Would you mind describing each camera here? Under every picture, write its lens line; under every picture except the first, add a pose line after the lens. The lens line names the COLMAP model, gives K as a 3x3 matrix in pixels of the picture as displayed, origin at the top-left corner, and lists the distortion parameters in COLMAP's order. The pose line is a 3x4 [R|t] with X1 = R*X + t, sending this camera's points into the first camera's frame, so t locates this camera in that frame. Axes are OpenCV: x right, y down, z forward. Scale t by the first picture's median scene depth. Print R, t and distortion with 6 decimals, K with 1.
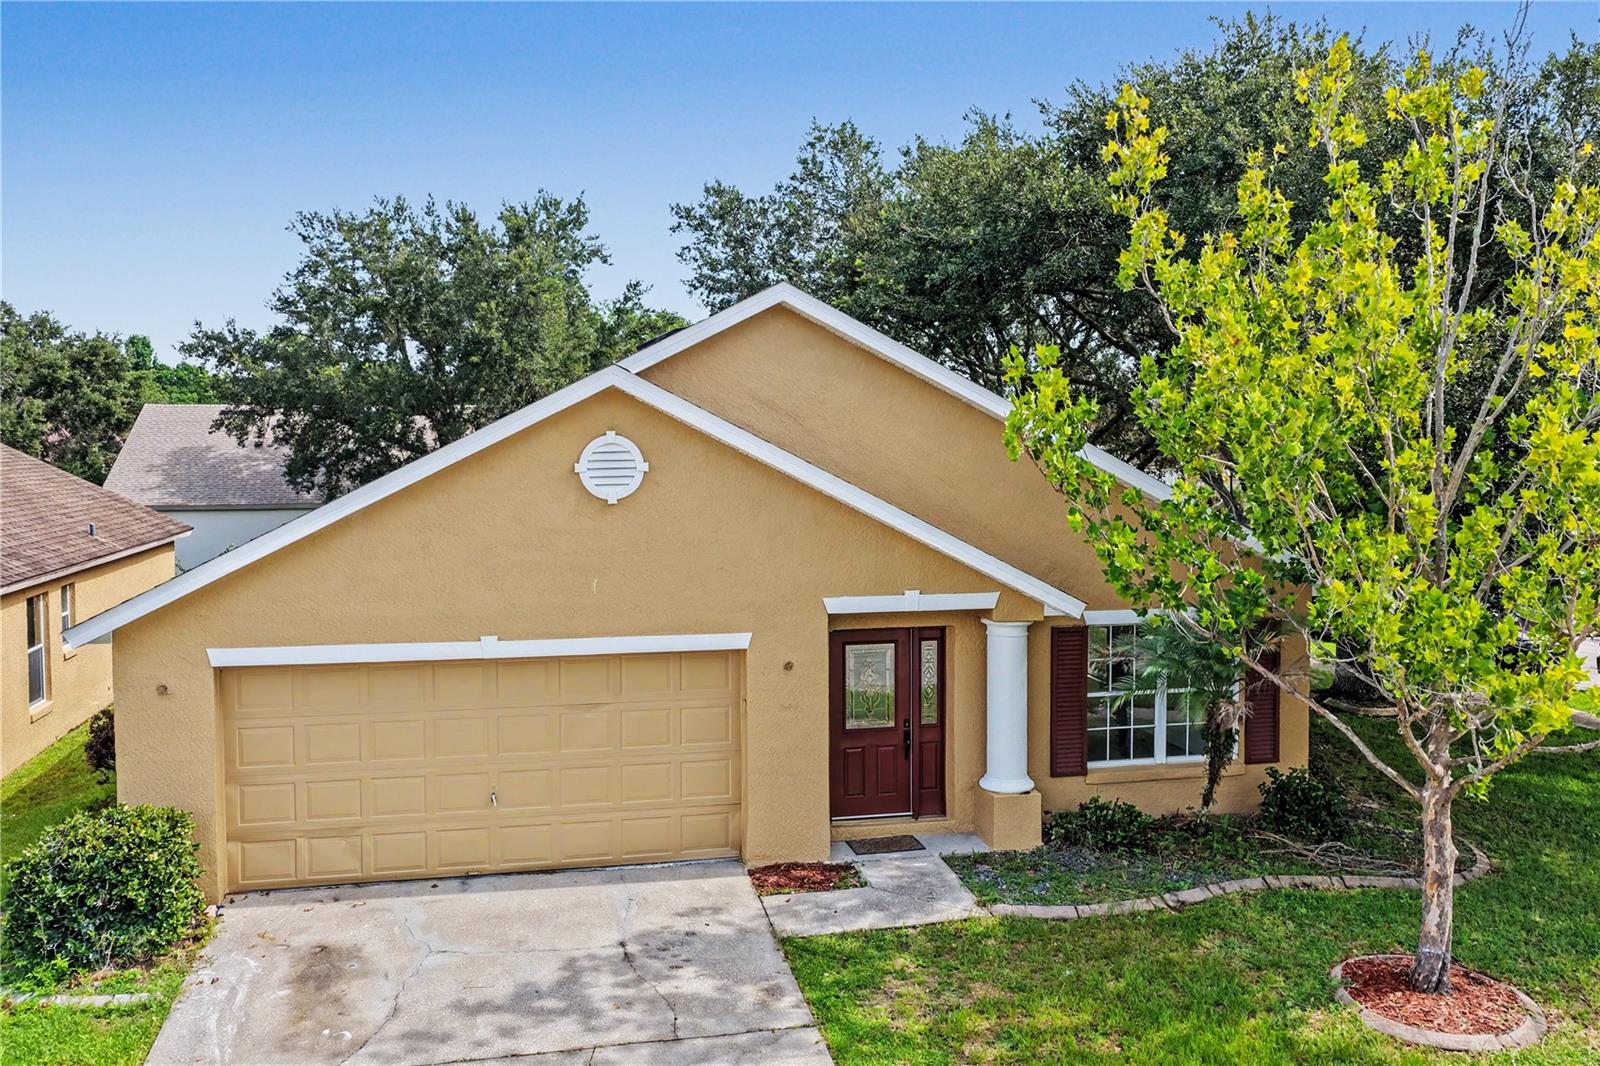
lens RADIAL K [[1322.8, 0, 801.9], [0, 1322.8, 509.1], [0, 0, 1]] dist [-0.004993, 0.004306]
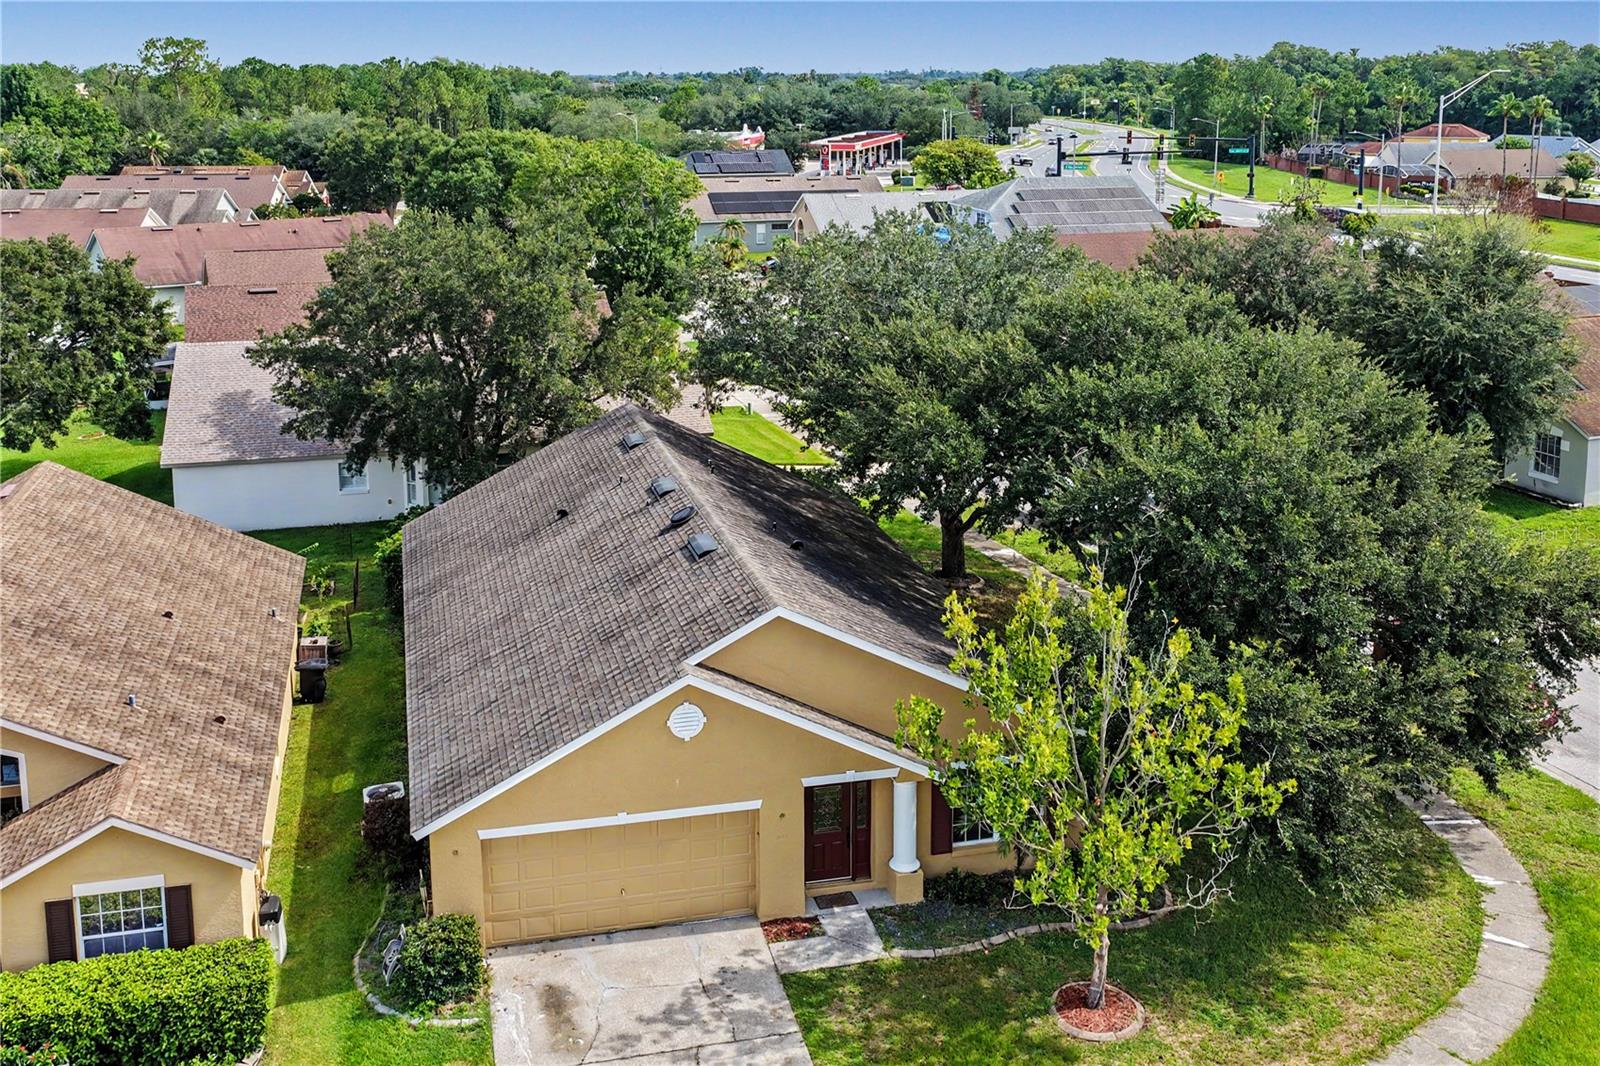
lens RADIAL K [[1613.2, 0, 796.0], [0, 1613.2, 345.4], [0, 0, 1]] dist [0.003445, 0.000158]
pose [[0.999520, -0.003709, 0.030755, -0.058630], [0.000023, 0.992895, 0.118996, -0.808891], [-0.030978, -0.118938, 0.992418, -1.154276]]
